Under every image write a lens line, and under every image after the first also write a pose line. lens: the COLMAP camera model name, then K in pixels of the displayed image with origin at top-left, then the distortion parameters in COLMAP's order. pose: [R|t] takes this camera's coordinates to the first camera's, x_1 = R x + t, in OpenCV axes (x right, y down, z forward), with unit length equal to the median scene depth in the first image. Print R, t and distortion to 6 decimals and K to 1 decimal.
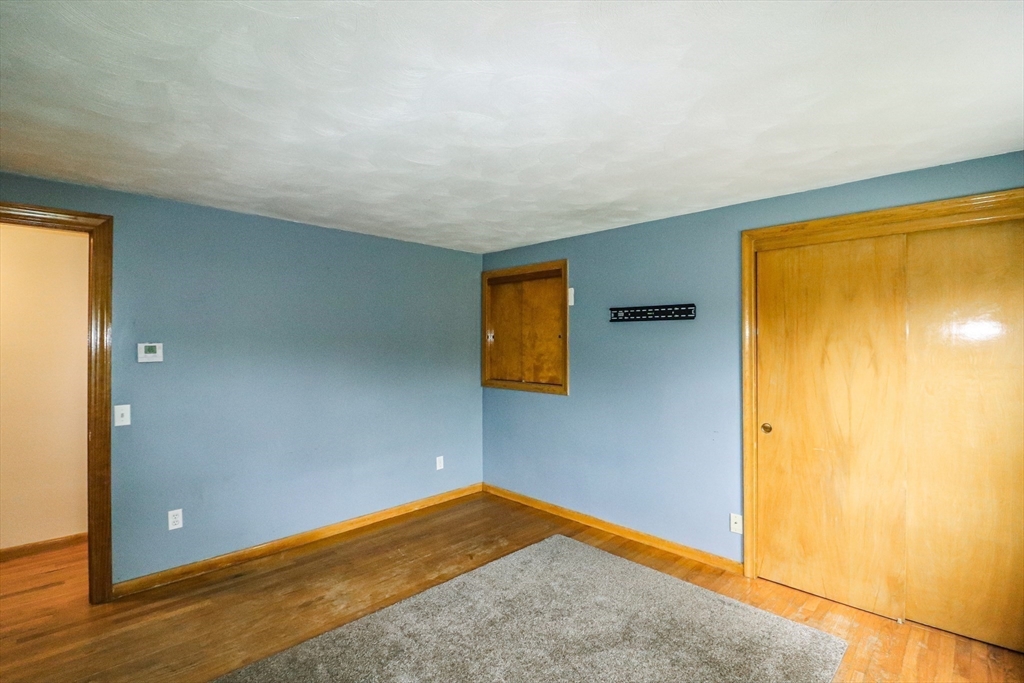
lens RADIAL K [[488.0, 0, 512.4], [0, 488.0, 337.6], [0, 0, 1]] dist [-0.008282, -0.007403]
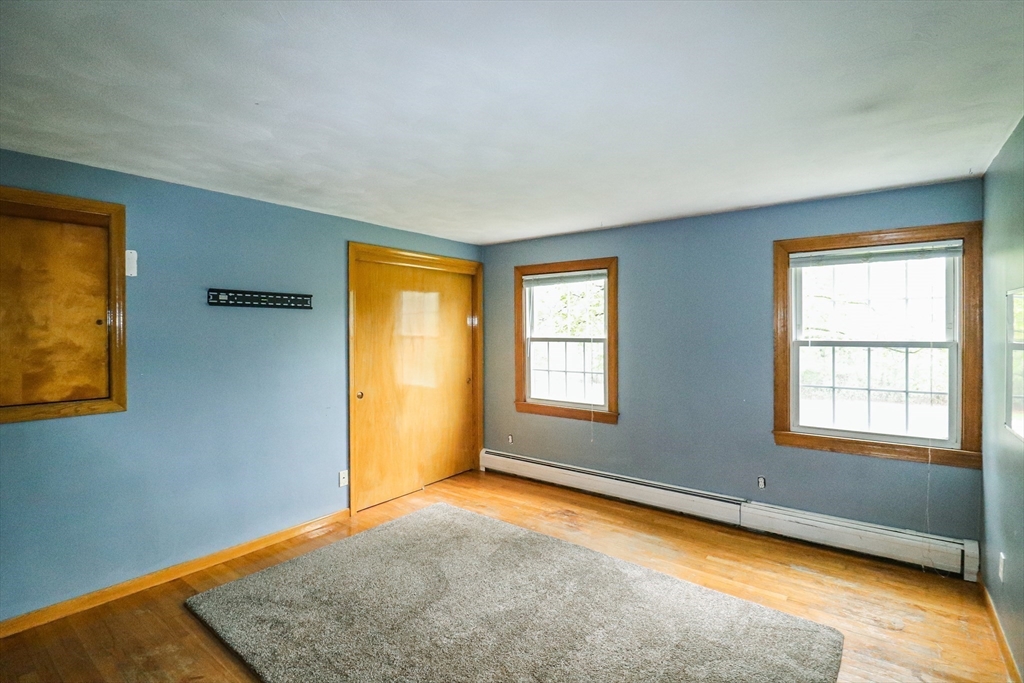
lens RADIAL K [[488.0, 0, 513.9], [0, 488.0, 337.8], [0, 0, 1]] dist [-0.008282, -0.007403]
pose [[-0.155803, -0.005566, 0.987772, -0.722754], [0.003743, 0.999974, 0.006225, 0.019723], [-0.987781, 0.004667, -0.155778, 0.677275]]
